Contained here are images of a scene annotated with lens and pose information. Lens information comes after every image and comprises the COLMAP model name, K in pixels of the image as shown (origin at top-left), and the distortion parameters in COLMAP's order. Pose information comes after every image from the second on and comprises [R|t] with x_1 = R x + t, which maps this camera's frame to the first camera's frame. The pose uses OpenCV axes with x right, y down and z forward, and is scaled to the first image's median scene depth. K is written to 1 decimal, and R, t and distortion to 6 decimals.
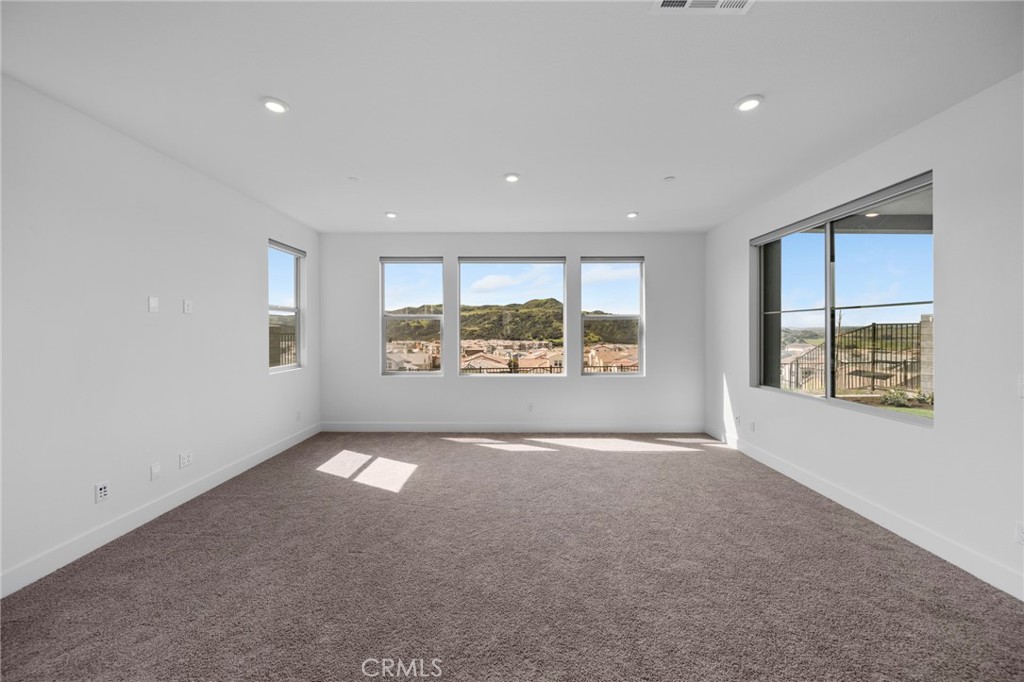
lens RADIAL K [[364.9, 0, 510.5], [0, 364.9, 330.3], [0, 0, 1]] dist [-0.000199, 0.000022]
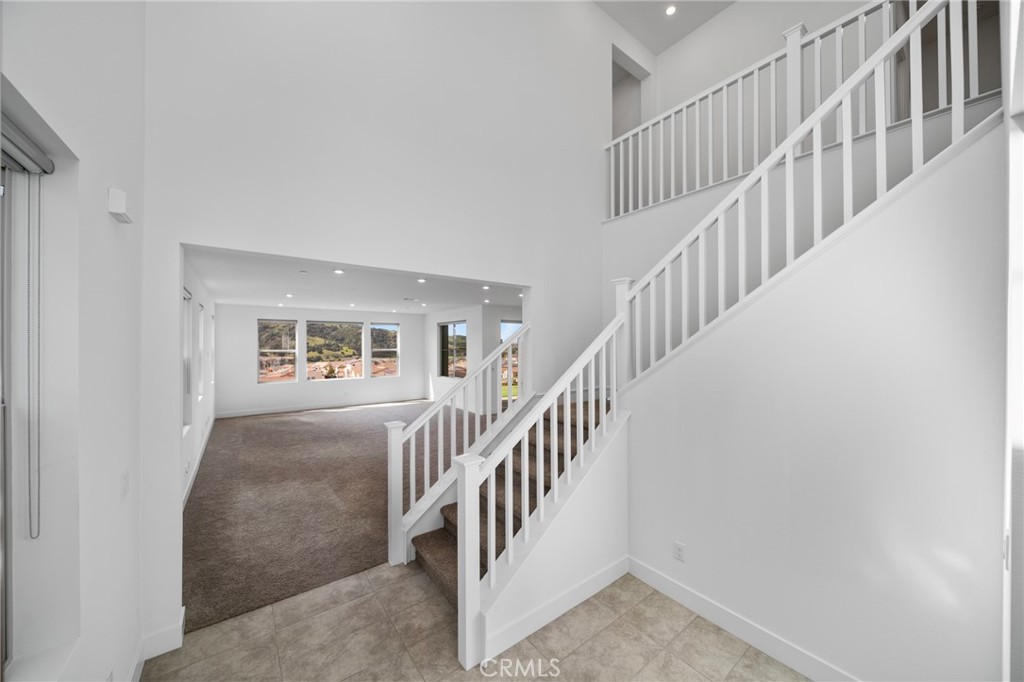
lens RADIAL K [[360.8, 0, 510.3], [0, 360.8, 337.6], [0, 0, 1]] dist [-0.000368, -0.000089]
pose [[0.797133, 0.008691, 0.603741, -0.051342], [0.001566, 0.999863, -0.016461, -0.008768], [-0.603802, 0.014067, 0.797010, -0.141167]]
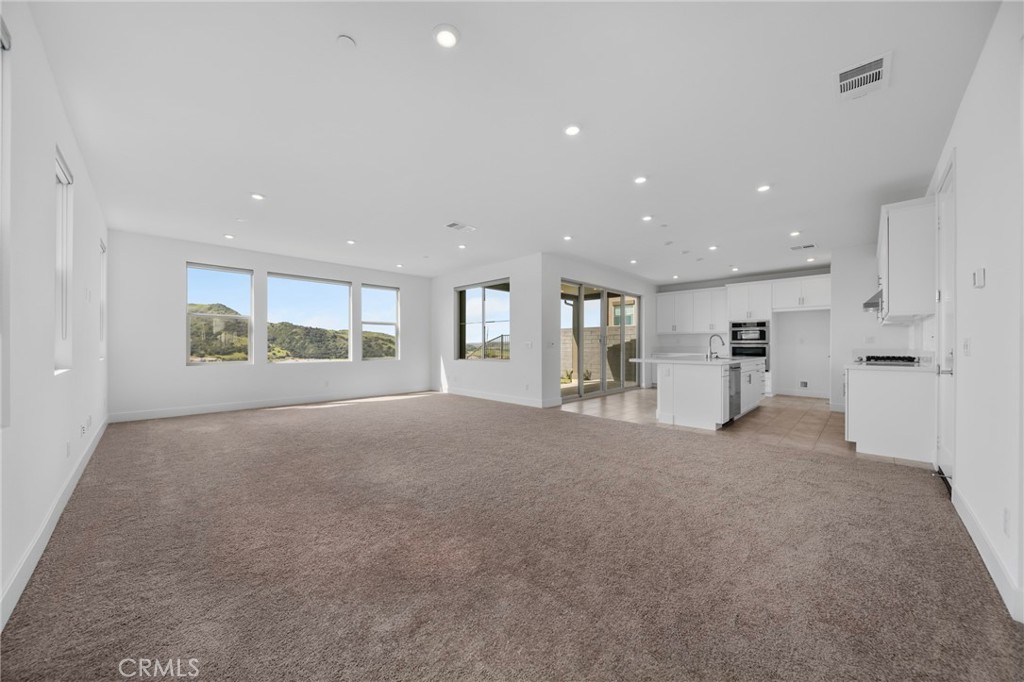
lens RADIAL K [[360.3, 0, 509.1], [0, 360.3, 343.5], [0, 0, 1]] dist [-0.001390, -0.000110]
pose [[0.702526, 0.003576, 0.711649, -0.052323], [-0.001652, 0.999993, -0.003395, 0.006600], [-0.711656, 0.001210, 0.702527, -0.059203]]
